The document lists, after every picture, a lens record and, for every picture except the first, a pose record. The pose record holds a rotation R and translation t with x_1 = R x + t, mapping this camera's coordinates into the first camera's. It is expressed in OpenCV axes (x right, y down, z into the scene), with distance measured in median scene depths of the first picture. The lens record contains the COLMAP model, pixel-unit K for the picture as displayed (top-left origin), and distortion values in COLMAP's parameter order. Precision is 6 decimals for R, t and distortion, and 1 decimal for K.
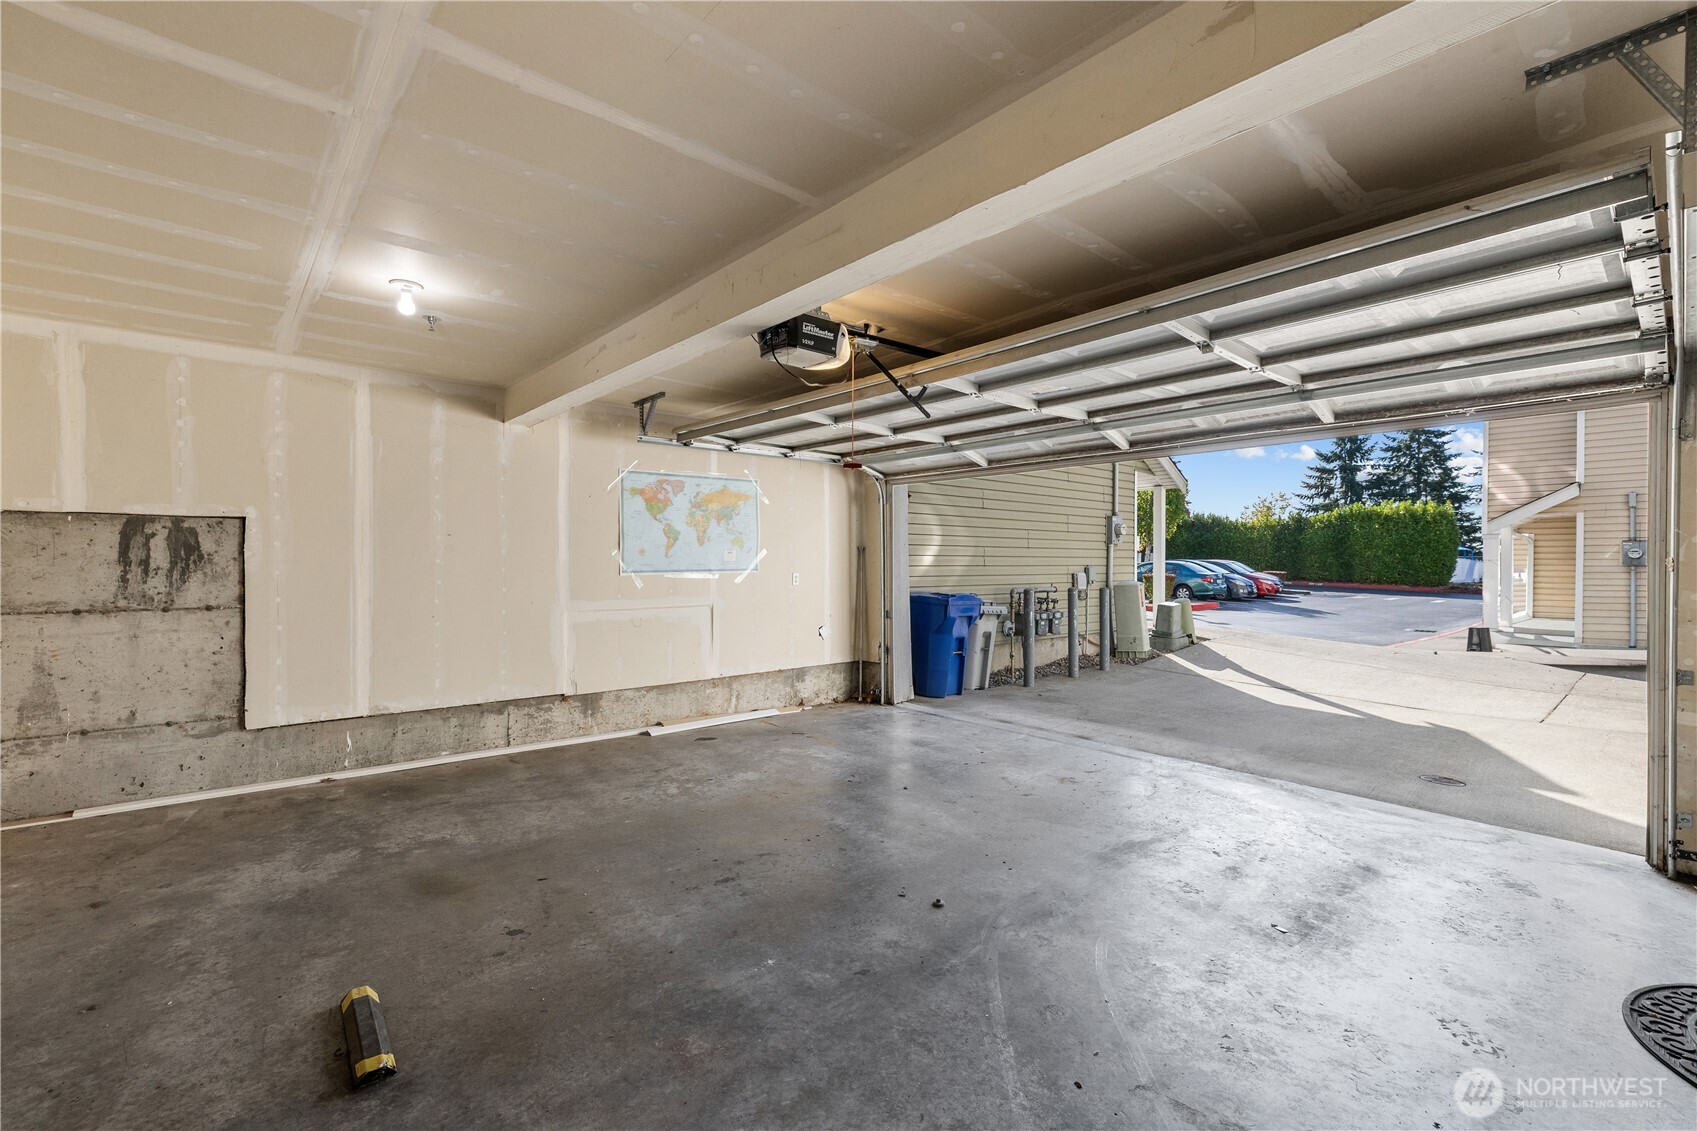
lens RADIAL K [[718.2, 0, 848.6], [0, 718.2, 565.6], [0, 0, 1]] dist [0.001309, -0.000265]
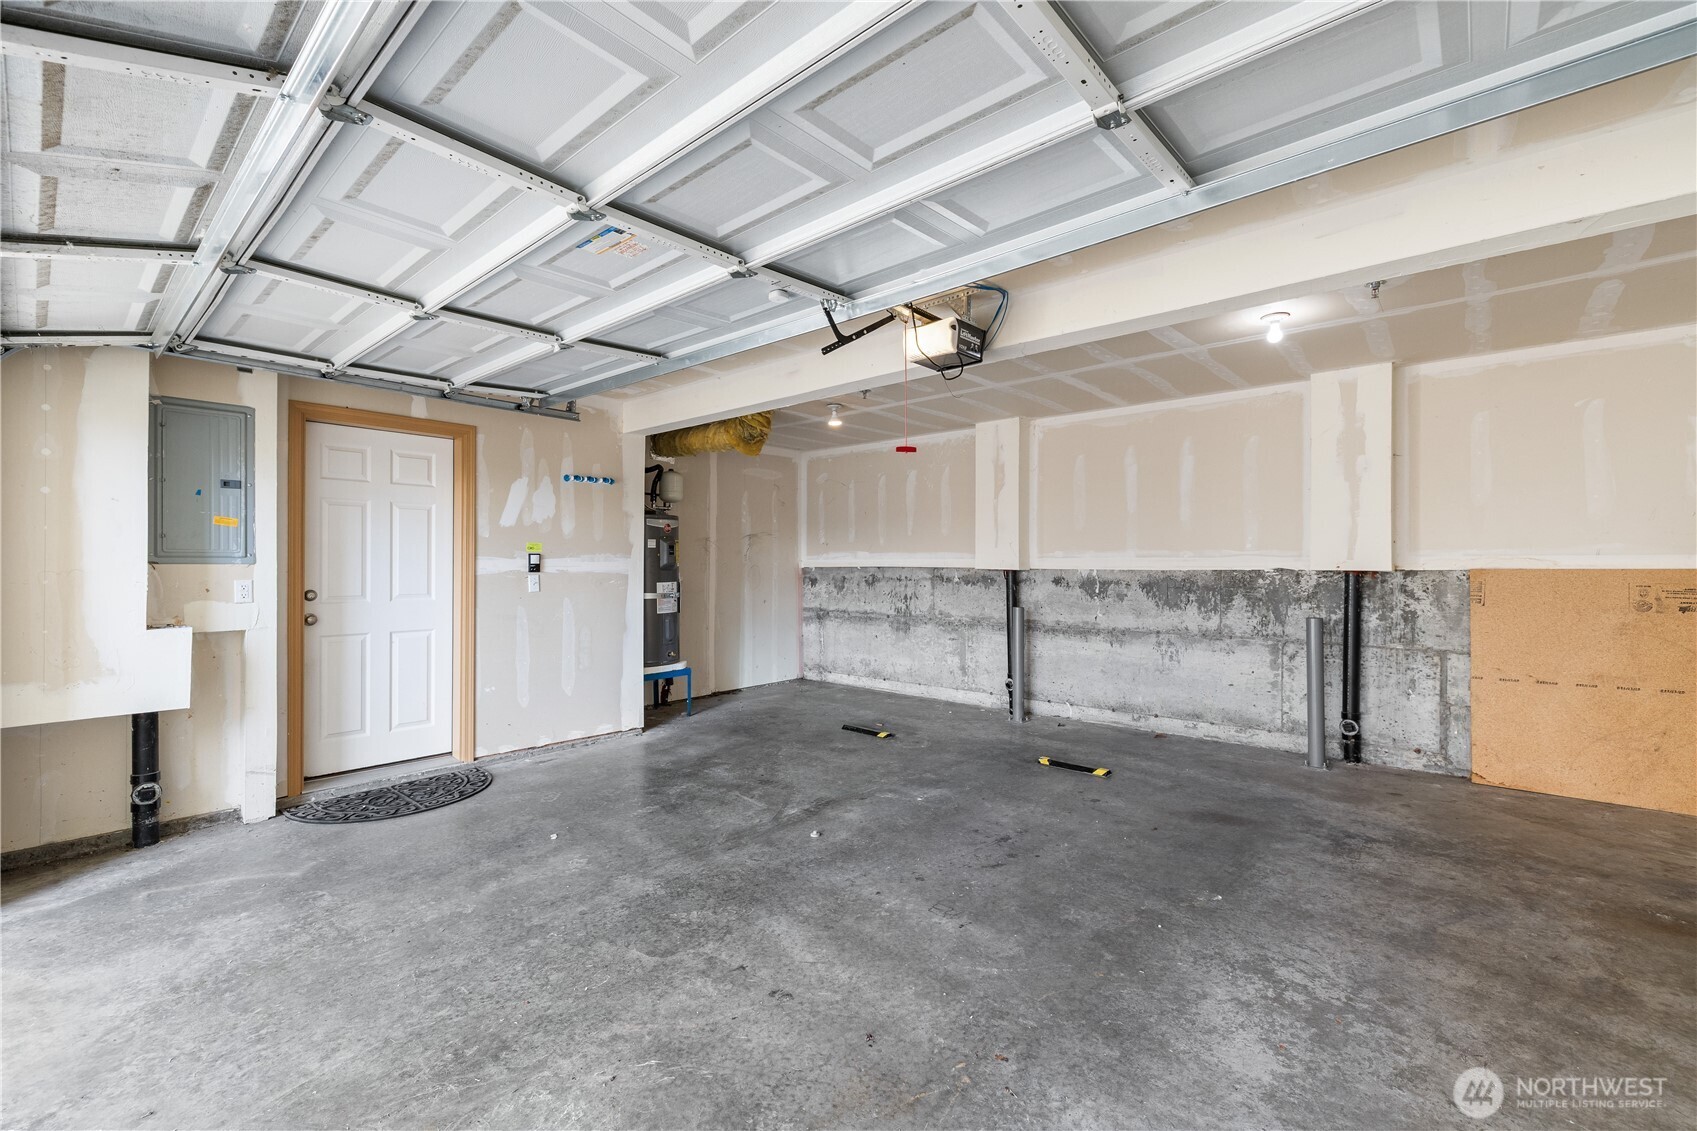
lens RADIAL K [[718.2, 0, 849.9], [0, 718.2, 564.2], [0, 0, 1]] dist [0.001309, -0.000265]
pose [[-0.989977, -0.001834, -0.141219, 0.204786], [-0.002496, 0.999987, 0.004510, 0.003357], [0.141209, 0.004817, -0.989968, 1.880019]]
